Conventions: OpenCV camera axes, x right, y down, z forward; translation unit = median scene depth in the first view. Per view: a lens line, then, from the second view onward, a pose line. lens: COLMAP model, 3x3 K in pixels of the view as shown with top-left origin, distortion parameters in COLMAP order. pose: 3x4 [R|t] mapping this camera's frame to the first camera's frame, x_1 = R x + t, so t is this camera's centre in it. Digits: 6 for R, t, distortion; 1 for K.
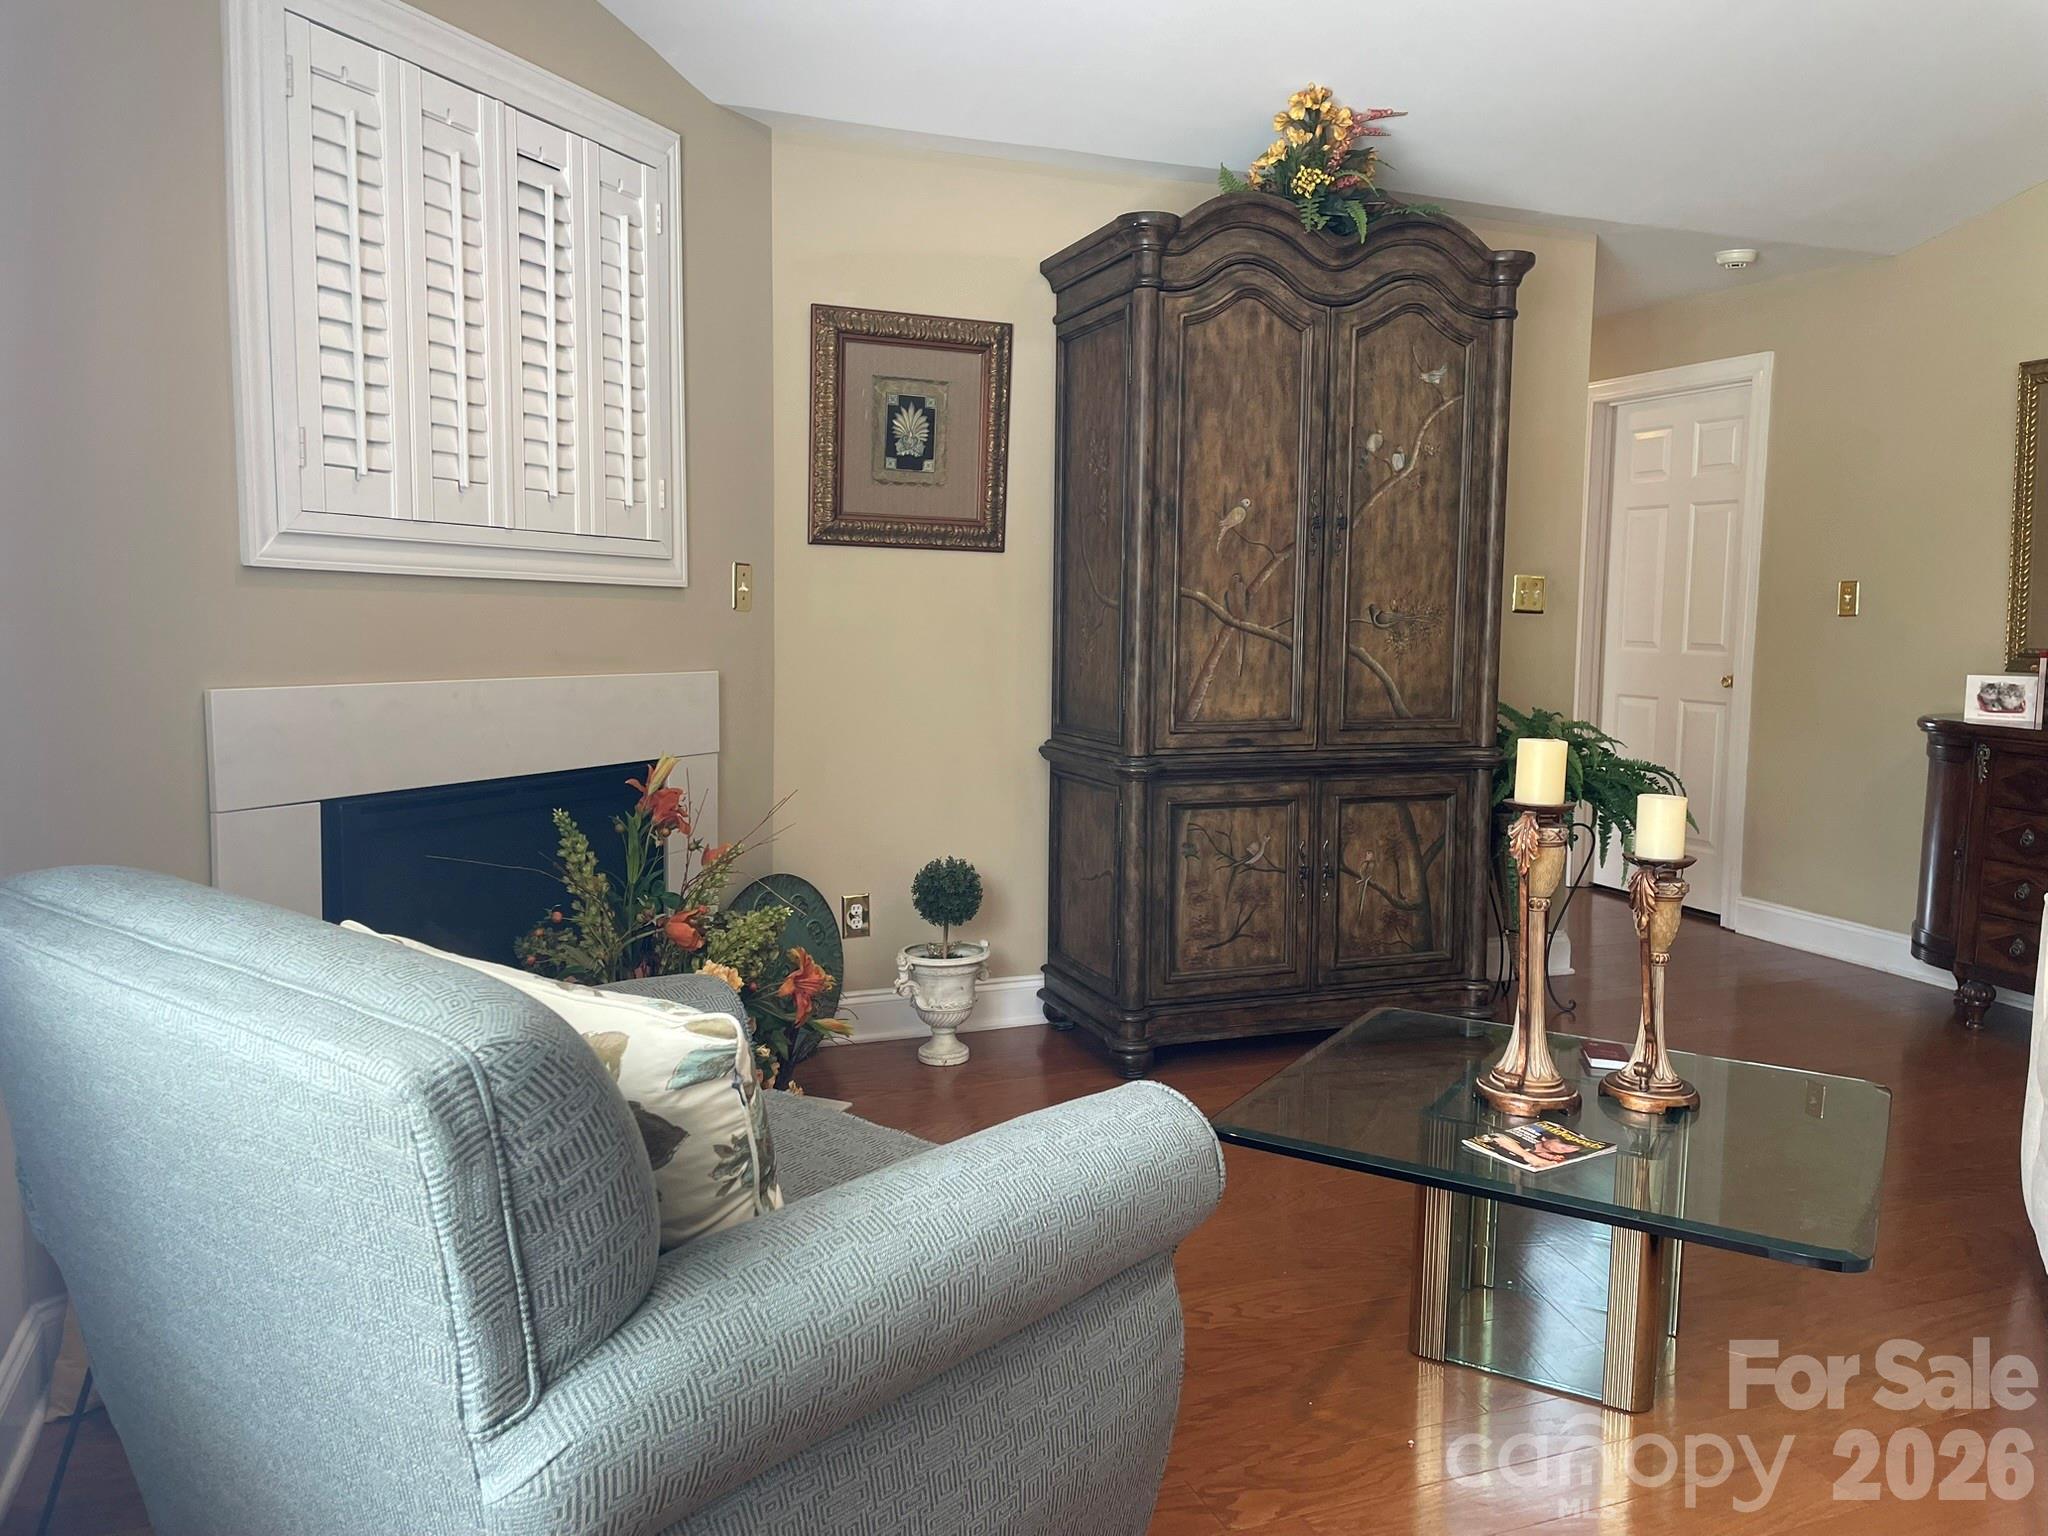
lens RADIAL K [[1538.9, 0, 1026.4], [0, 1538.9, 746.7], [0, 0, 1]] dist [0.099918, -0.146312]
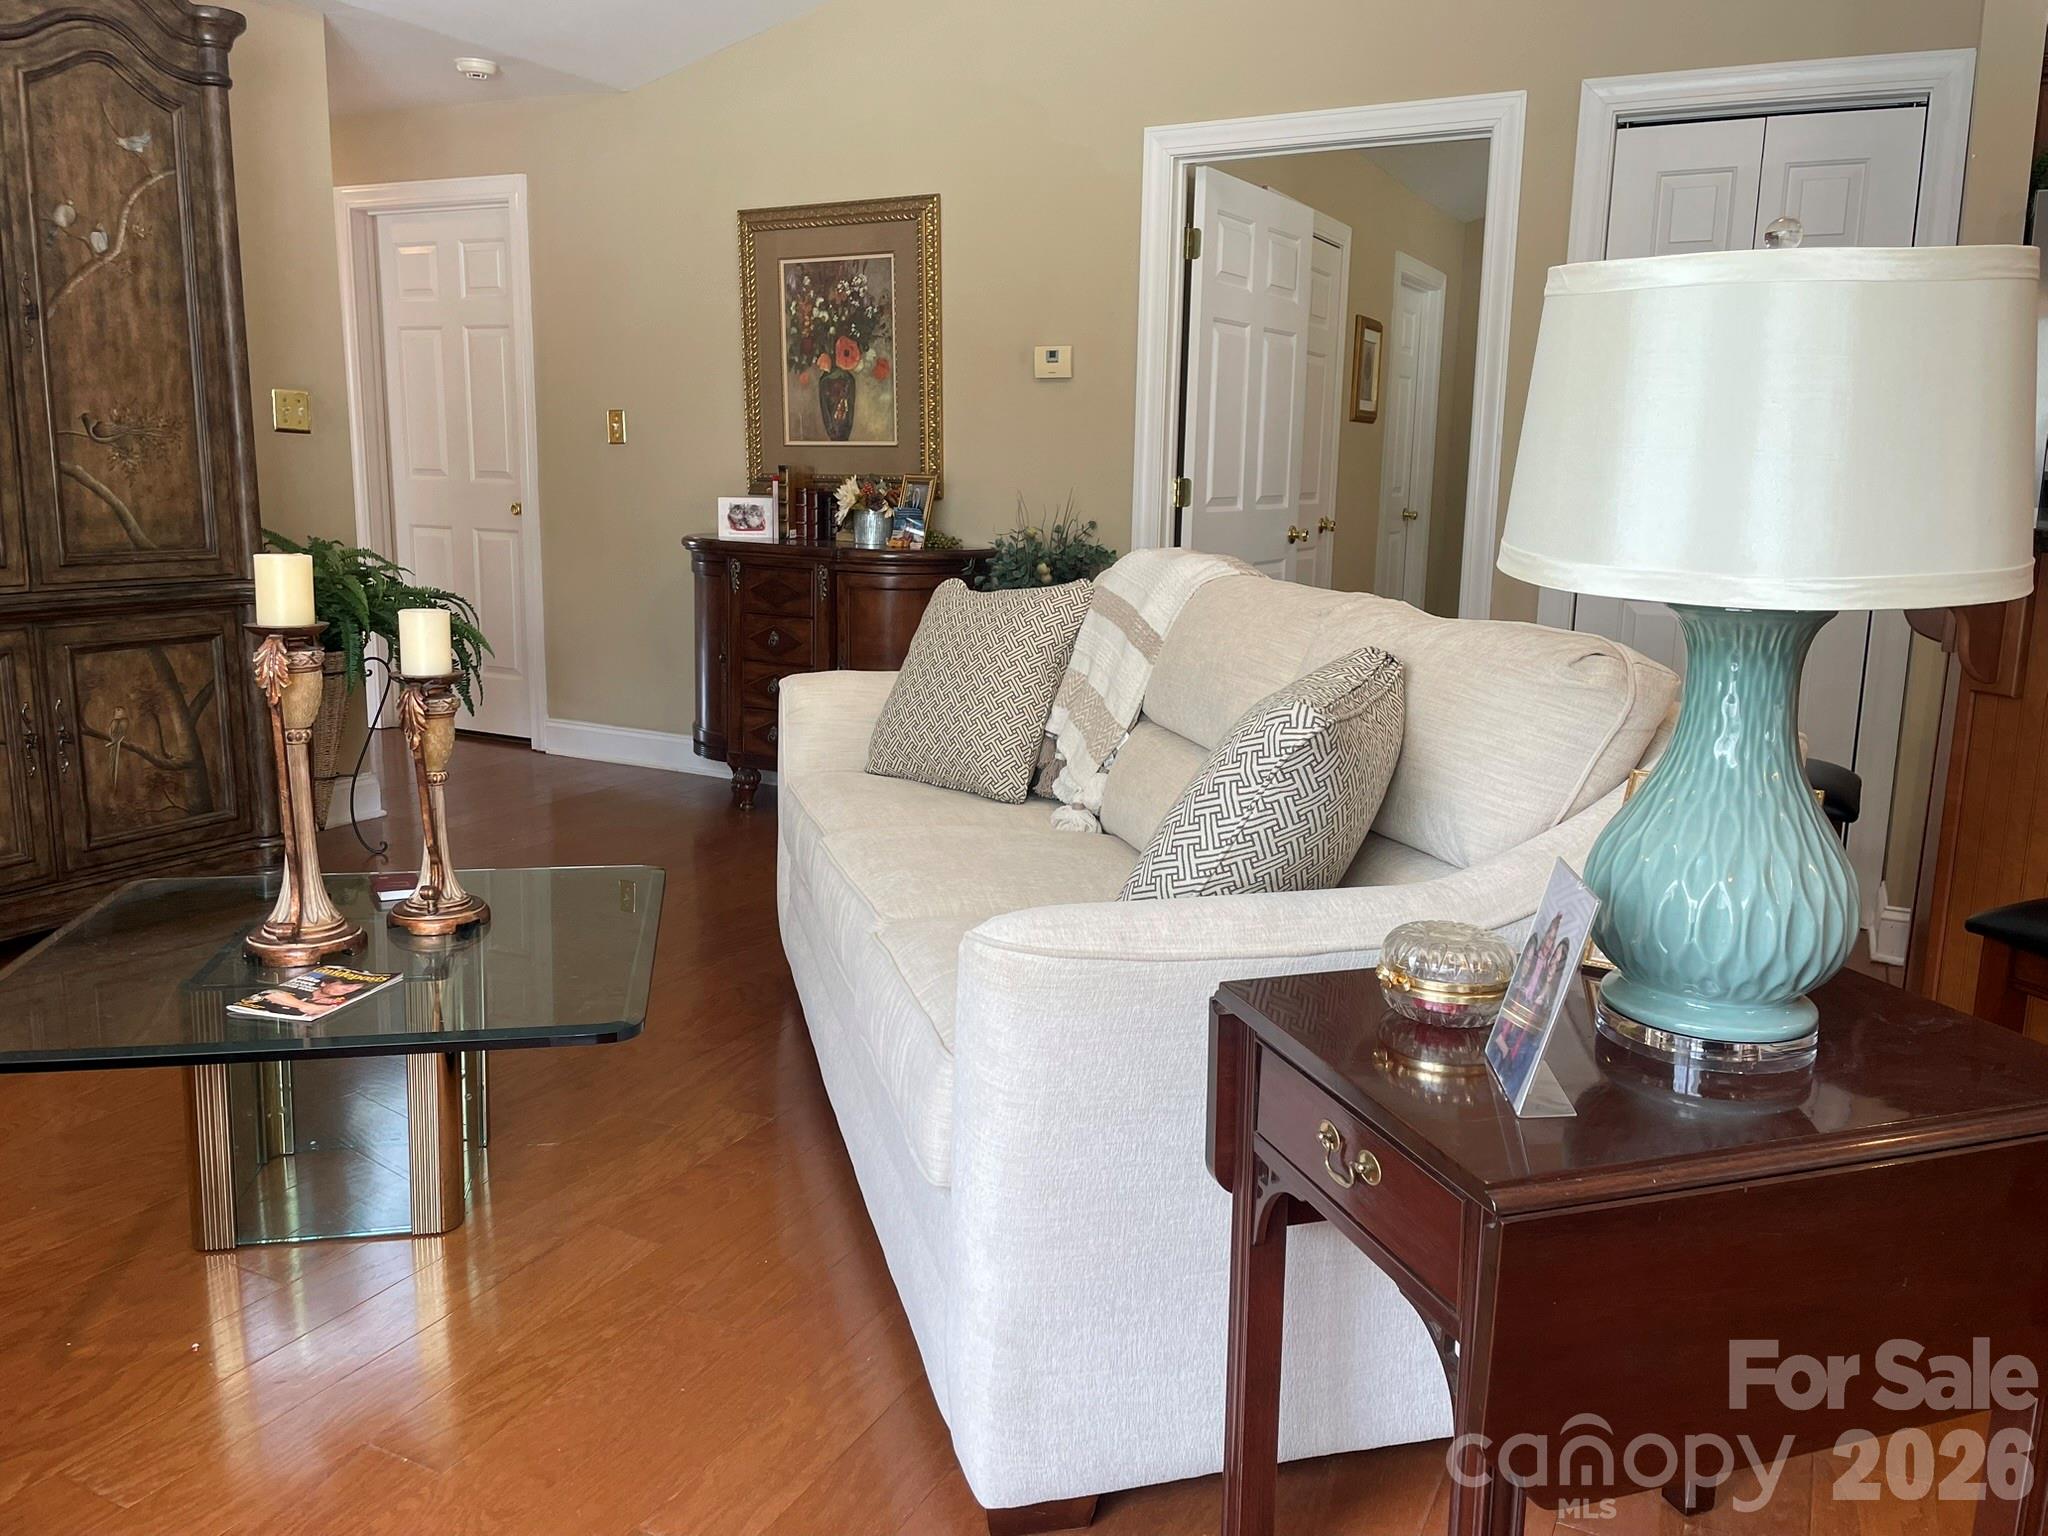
lens RADIAL K [[1544.8, 0, 1034.9], [0, 1544.8, 743.5], [0, 0, 1]] dist [0.103394, -0.133729]
pose [[0.748796, -0.115794, 0.652608, 0.032019], [0.051974, 0.991847, 0.116351, 0.012877], [-0.660760, -0.053205, 0.748709, 0.014611]]
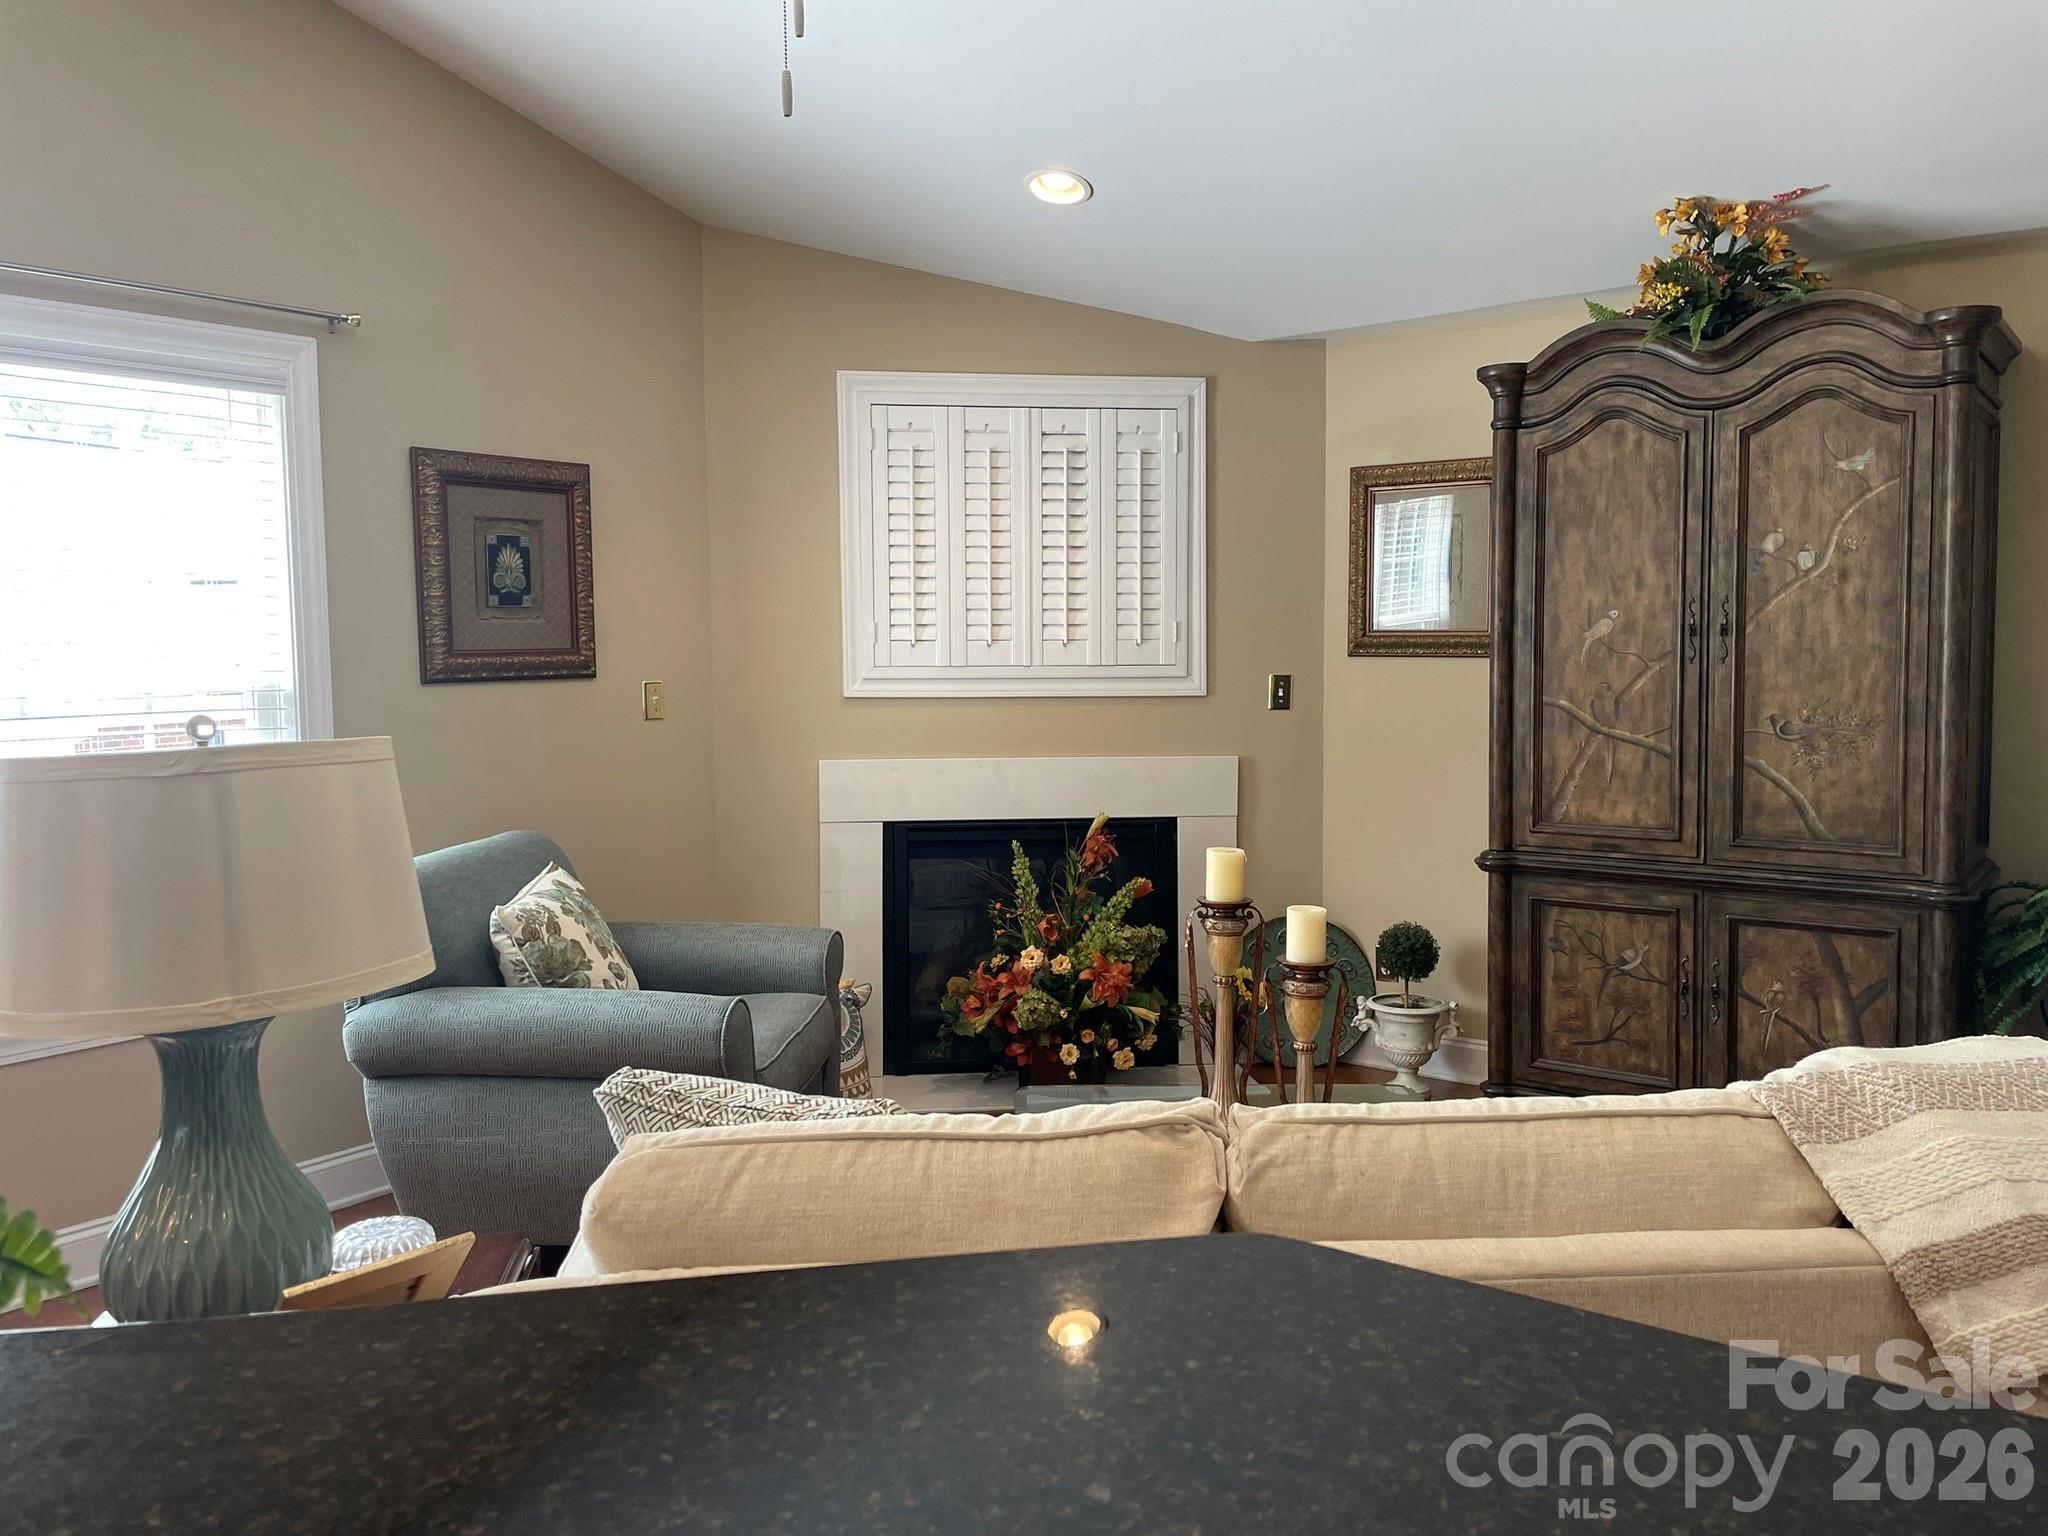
lens RADIAL K [[1538.9, 0, 1026.4], [0, 1538.9, 746.7], [0, 0, 1]] dist [0.099918, -0.146312]
pose [[0.521049, 0.037992, -0.852681, 0.806982], [-0.062466, 0.998027, 0.006297, -0.051324], [0.851238, 0.049983, 0.522395, 0.131272]]
